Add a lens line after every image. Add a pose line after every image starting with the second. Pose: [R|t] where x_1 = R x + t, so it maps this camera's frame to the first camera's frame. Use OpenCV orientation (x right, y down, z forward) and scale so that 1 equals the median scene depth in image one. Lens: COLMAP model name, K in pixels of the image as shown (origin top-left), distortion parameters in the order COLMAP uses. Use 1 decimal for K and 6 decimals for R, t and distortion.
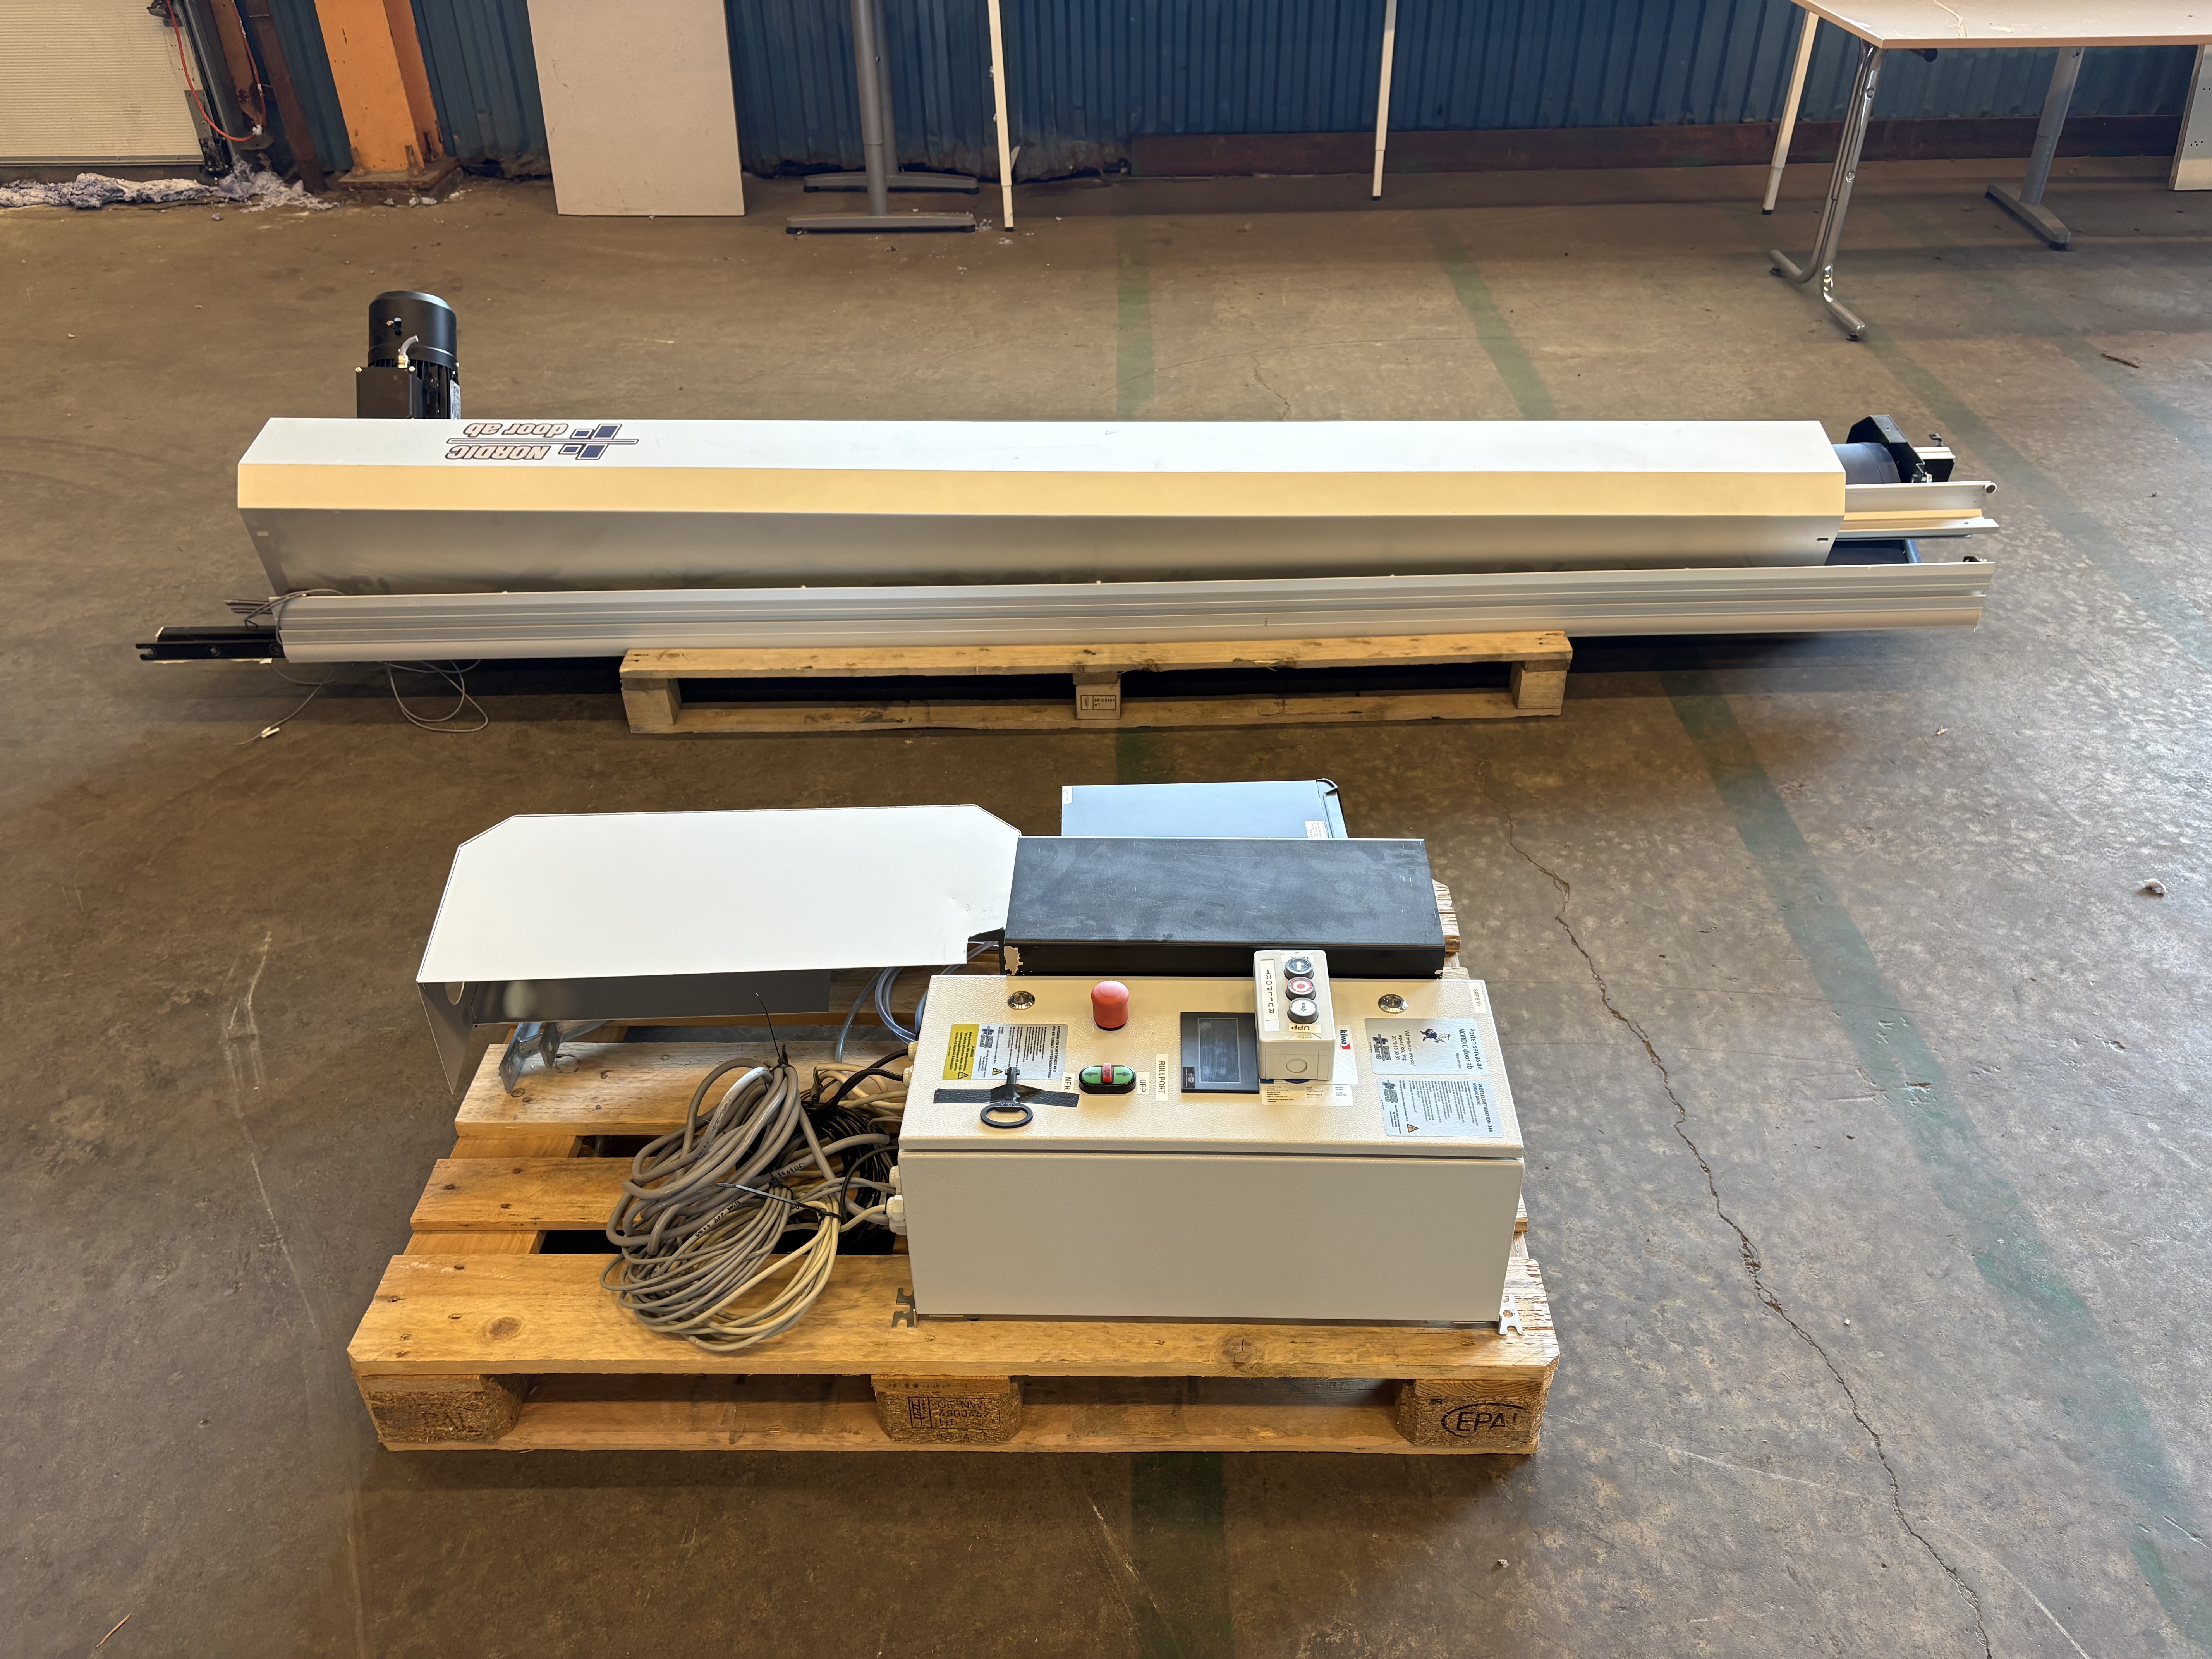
lens RADIAL K [[1674.6, 0, 1125.6], [0, 1674.6, 839.5], [0, 0, 1]] dist [0.048347, -0.054334]
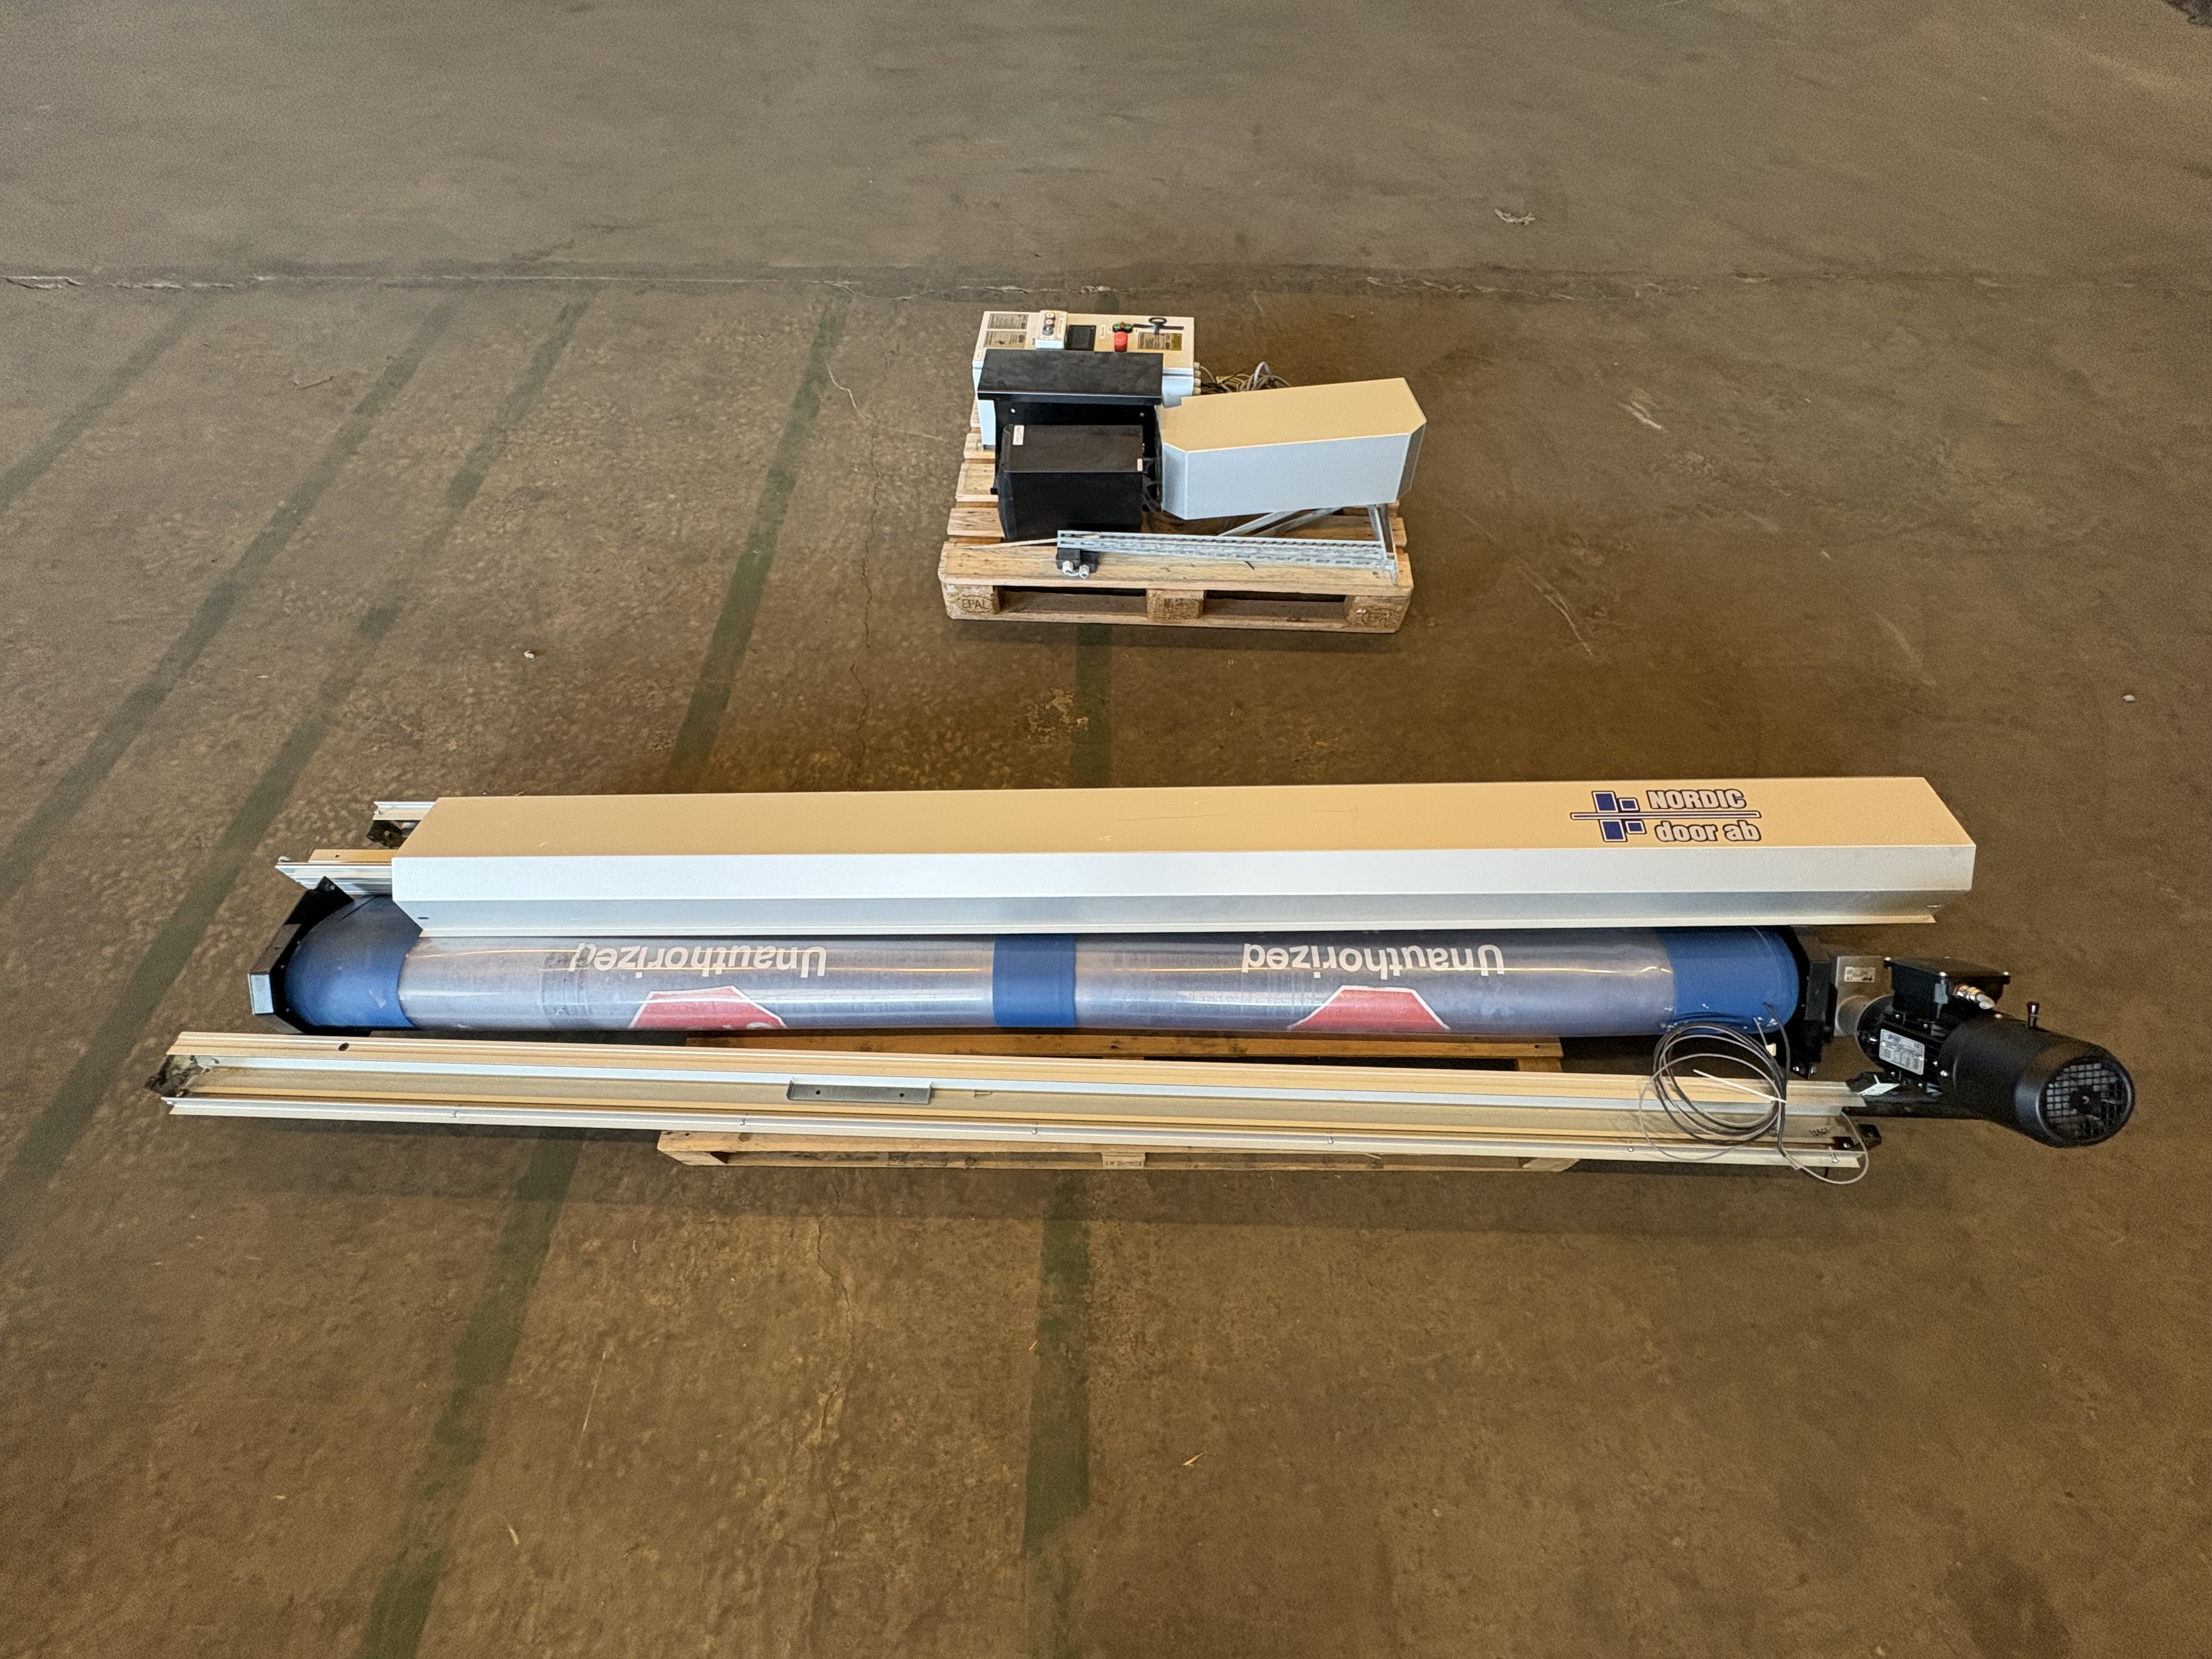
lens RADIAL K [[880.2, 0, 1097.8], [0, 880.2, 834.3], [0, 0, 1]] dist [-0.000455, 0.000299]
pose [[-0.999033, -0.021039, 0.038593, -0.024013], [0.040020, -0.072245, 0.996584, -0.761853], [-0.018179, 0.997165, 0.073018, 0.956283]]
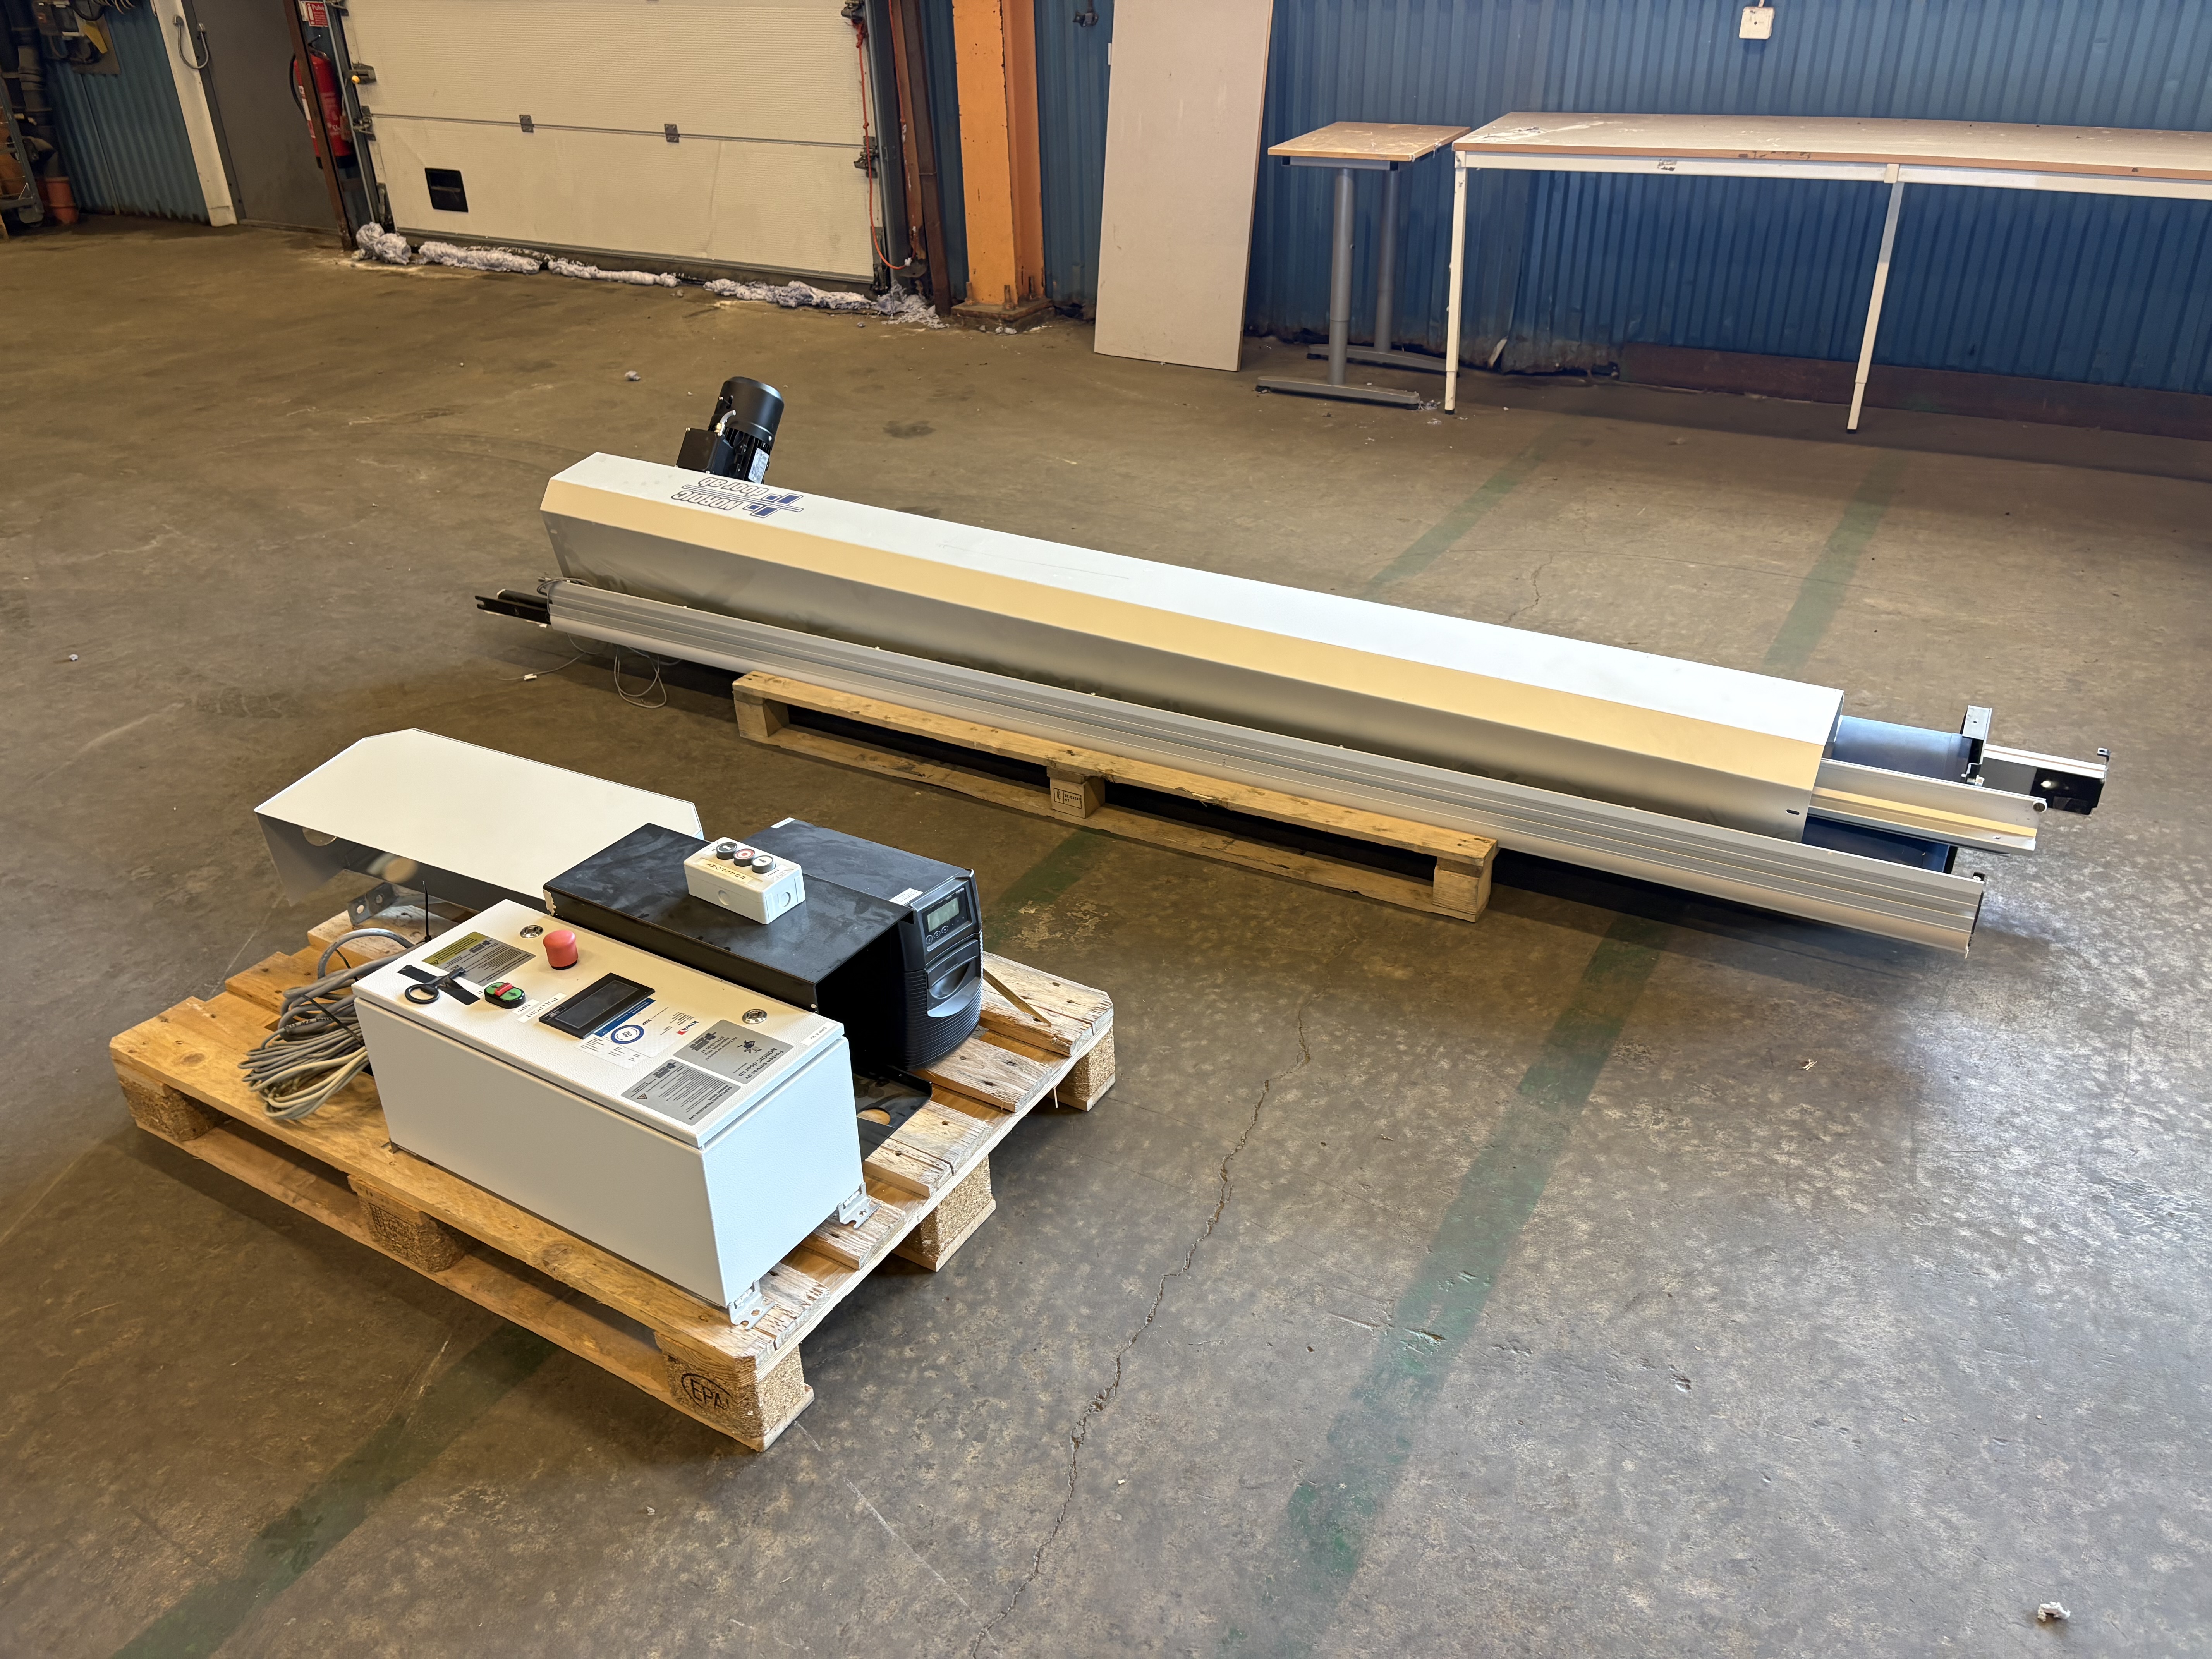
lens RADIAL K [[1674.6, 0, 1108.4], [0, 1674.6, 831.8], [0, 0, 1]] dist [0.048347, -0.054334]
pose [[0.863488, 0.239239, -0.444020, 0.498497], [-0.282226, 0.958806, -0.032239, -0.032887], [0.418016, 0.153152, 0.895437, 0.025185]]
